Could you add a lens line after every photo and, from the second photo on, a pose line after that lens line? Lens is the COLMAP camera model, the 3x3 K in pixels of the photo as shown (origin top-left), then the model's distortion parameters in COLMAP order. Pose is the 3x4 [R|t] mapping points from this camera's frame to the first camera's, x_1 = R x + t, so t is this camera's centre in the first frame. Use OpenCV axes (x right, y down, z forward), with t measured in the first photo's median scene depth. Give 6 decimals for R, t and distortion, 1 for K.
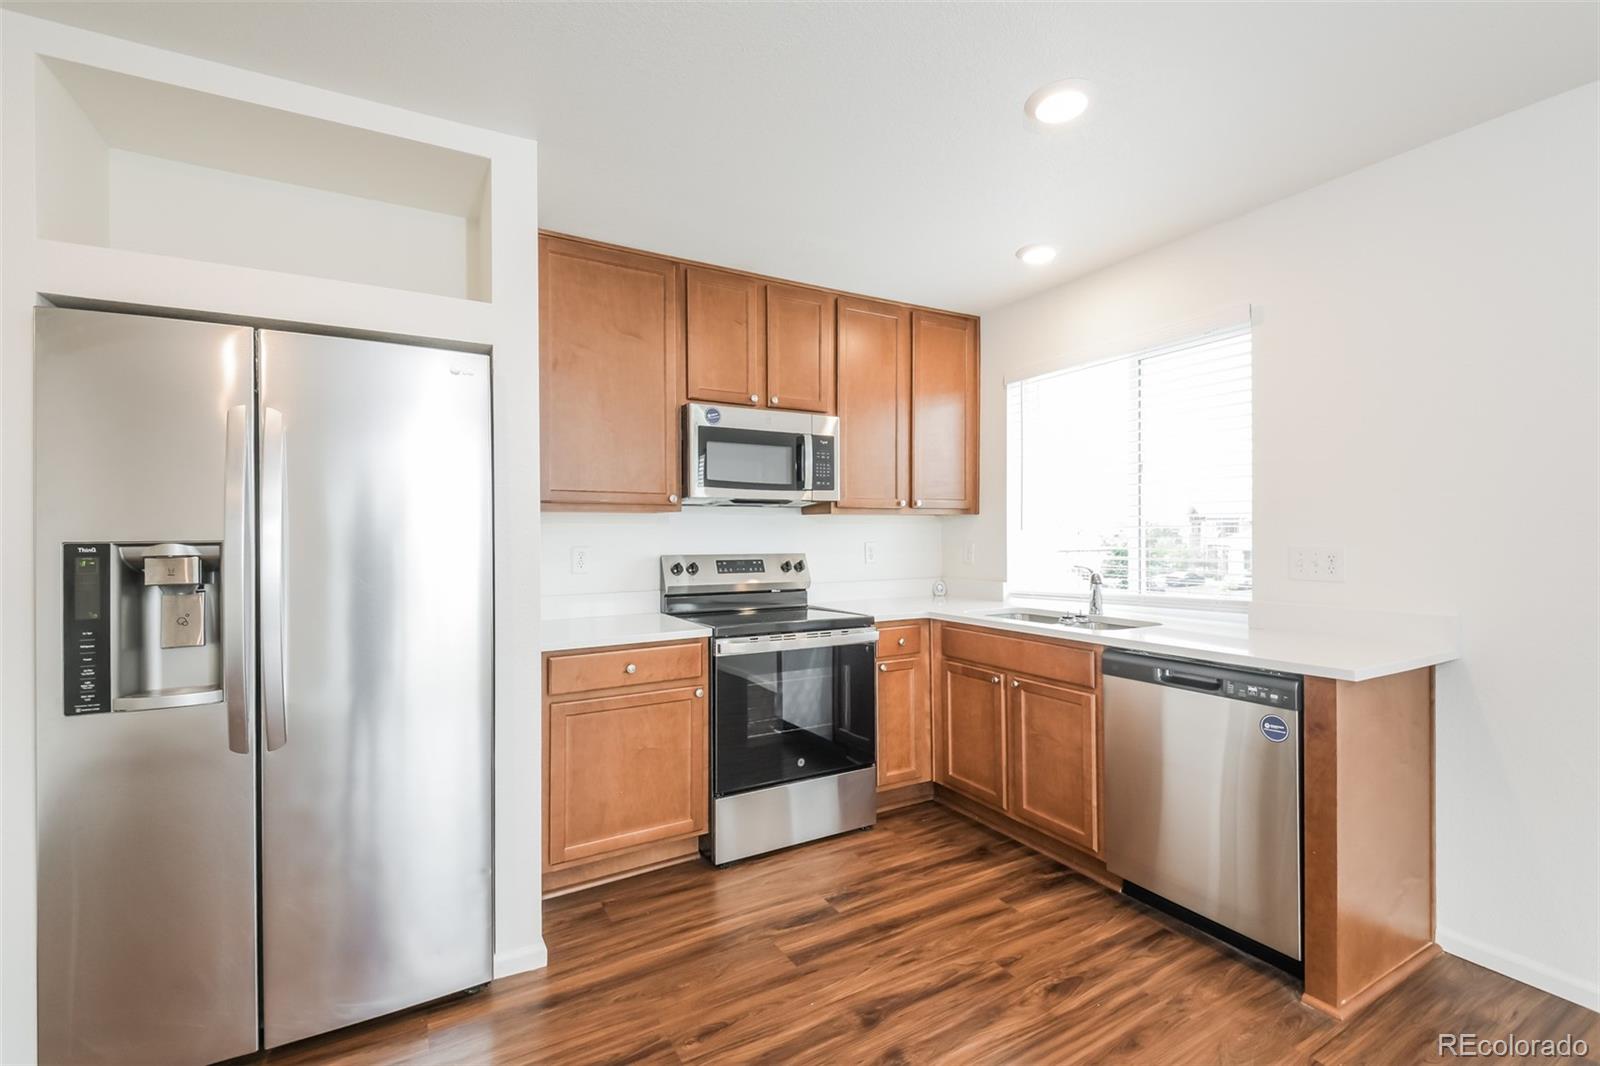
lens RADIAL K [[706.7, 0, 785.0], [0, 706.7, 534.6], [0, 0, 1]] dist [0.005463, -0.000755]
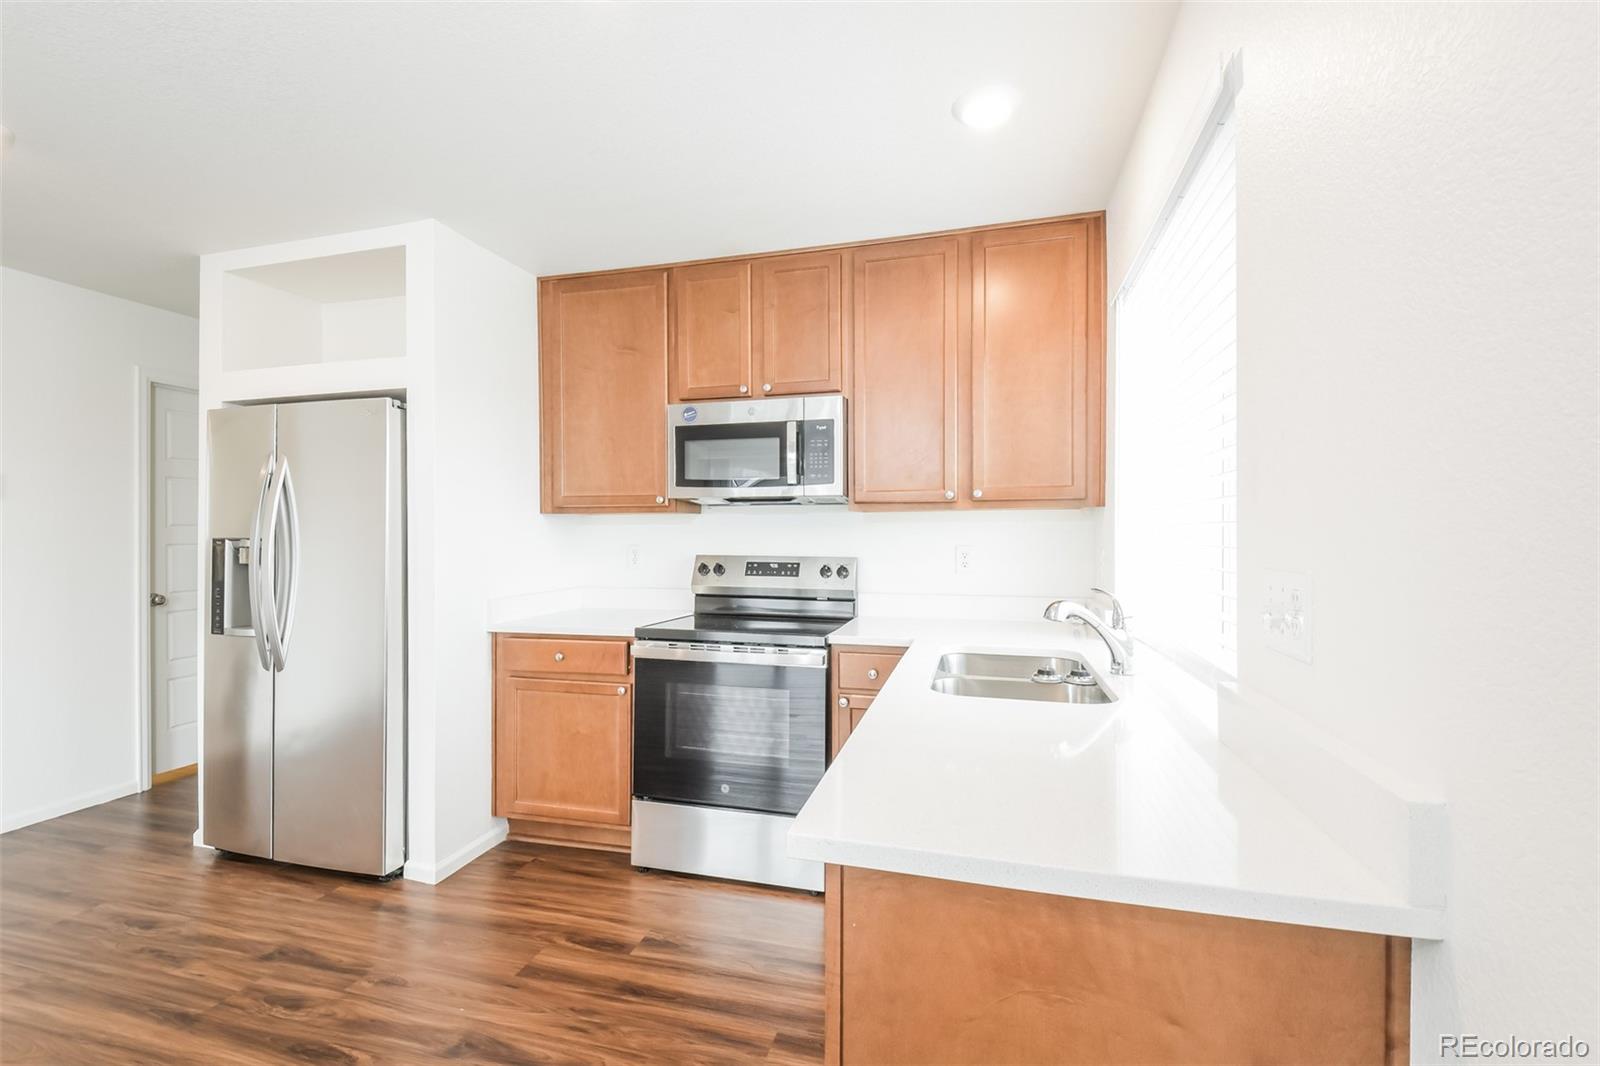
lens RADIAL K [[706.7, 0, 790.1], [0, 706.7, 529.9], [0, 0, 1]] dist [0.005463, -0.000755]
pose [[0.700991, -0.000242, -0.713170, 0.731726], [-0.001984, 0.999995, -0.002290, -0.005575], [0.713168, 0.003021, 0.700987, 0.431060]]
